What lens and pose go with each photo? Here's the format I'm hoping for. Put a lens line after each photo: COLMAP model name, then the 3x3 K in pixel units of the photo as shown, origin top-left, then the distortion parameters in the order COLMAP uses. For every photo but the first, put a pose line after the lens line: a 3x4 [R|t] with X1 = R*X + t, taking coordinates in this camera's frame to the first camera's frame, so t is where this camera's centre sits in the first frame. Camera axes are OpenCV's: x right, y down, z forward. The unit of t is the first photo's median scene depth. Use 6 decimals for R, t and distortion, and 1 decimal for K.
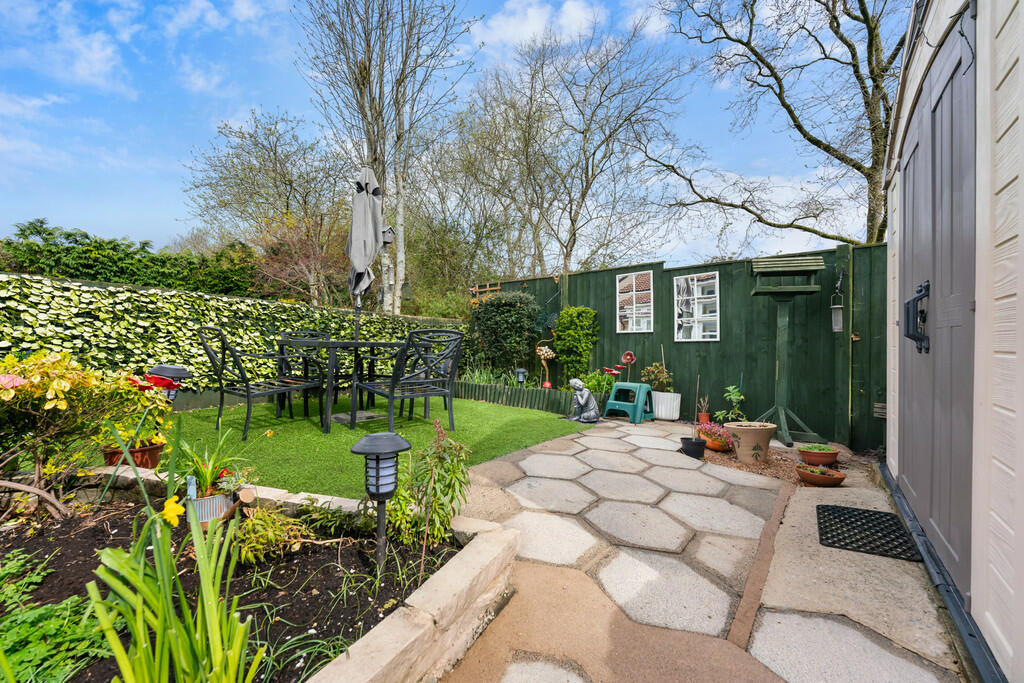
lens RADIAL K [[420.1, 0, 478.5], [0, 420.1, 341.4], [0, 0, 1]] dist [-0.003628, -0.000749]
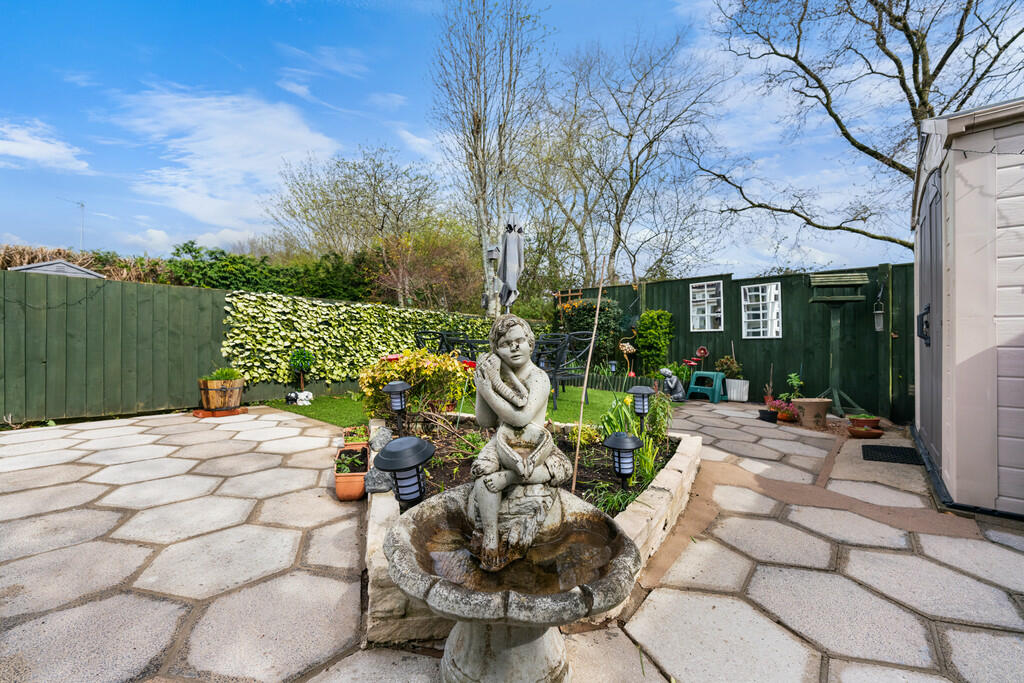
lens RADIAL K [[420.1, 0, 481.3], [0, 420.1, 336.1], [0, 0, 1]] dist [-0.003628, -0.000749]
pose [[0.997746, -0.006288, -0.066807, -0.211280], [0.006030, 0.999974, -0.004063, -0.006276], [0.066830, 0.003651, 0.997758, -0.275164]]
